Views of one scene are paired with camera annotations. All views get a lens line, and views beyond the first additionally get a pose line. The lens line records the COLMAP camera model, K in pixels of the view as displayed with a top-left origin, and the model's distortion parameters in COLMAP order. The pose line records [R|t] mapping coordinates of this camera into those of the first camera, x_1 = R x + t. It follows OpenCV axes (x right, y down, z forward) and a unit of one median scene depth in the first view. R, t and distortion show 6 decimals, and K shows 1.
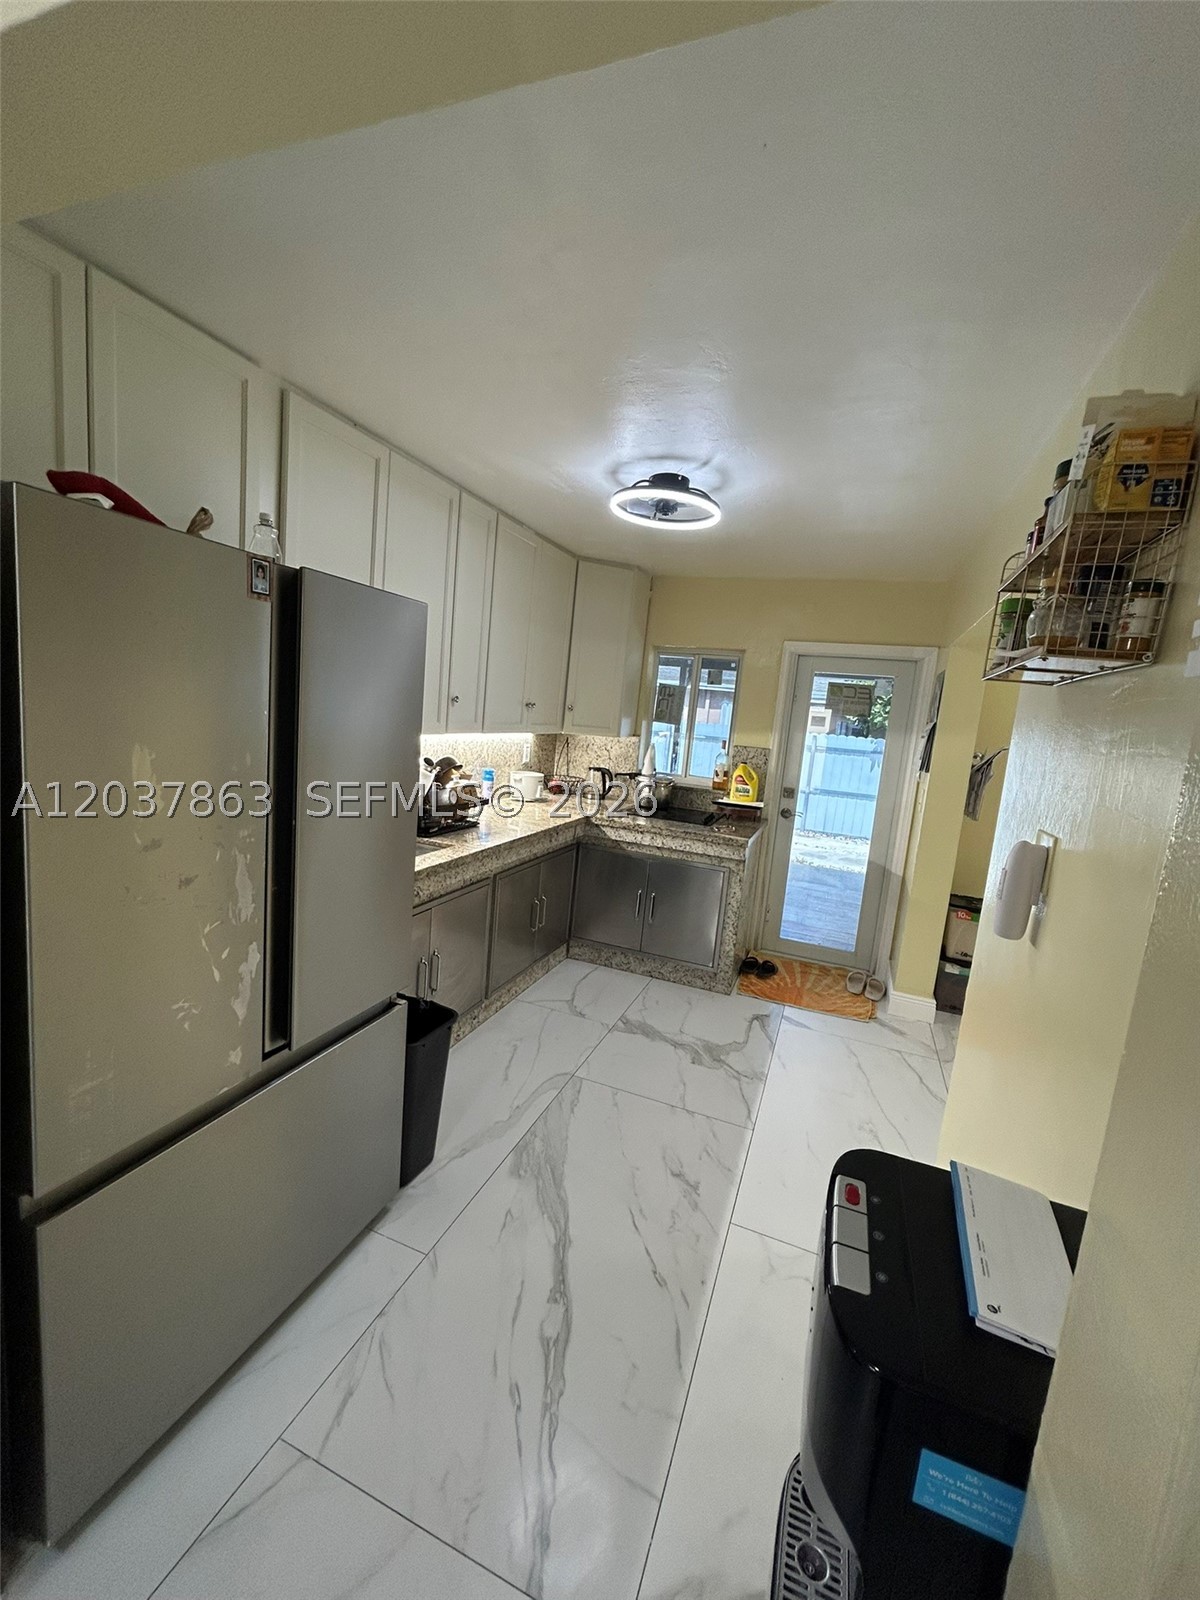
lens RADIAL K [[645.8, 0, 600.0], [0, 645.8, 800.0], [0, 0, 1]] dist [0.001402, -0.000696]
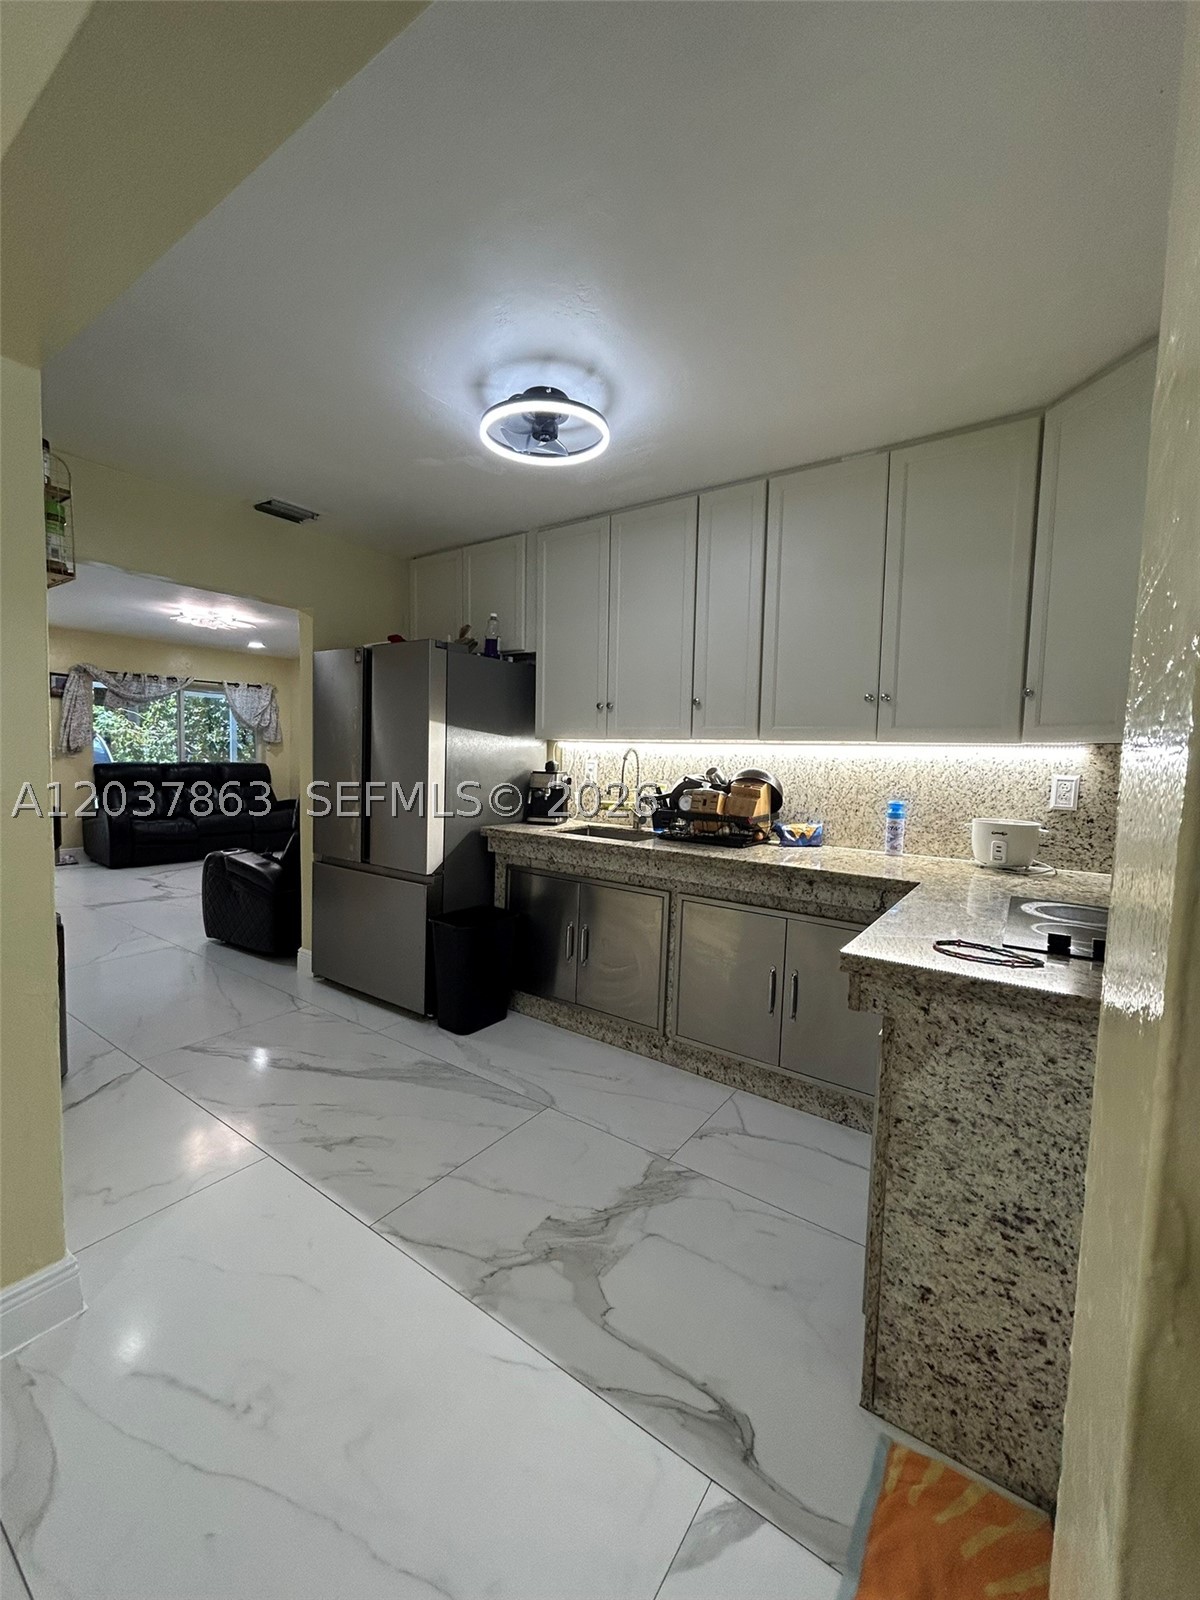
lens RADIAL K [[645.8, 0, 600.0], [0, 645.8, 800.0], [0, 0, 1]] dist [0.001402, -0.000696]
pose [[-0.231404, -0.027438, -0.972471, 0.765657], [-0.188087, 0.982004, 0.017050, -0.001789], [0.954503, 0.186854, -0.232401, 1.154541]]
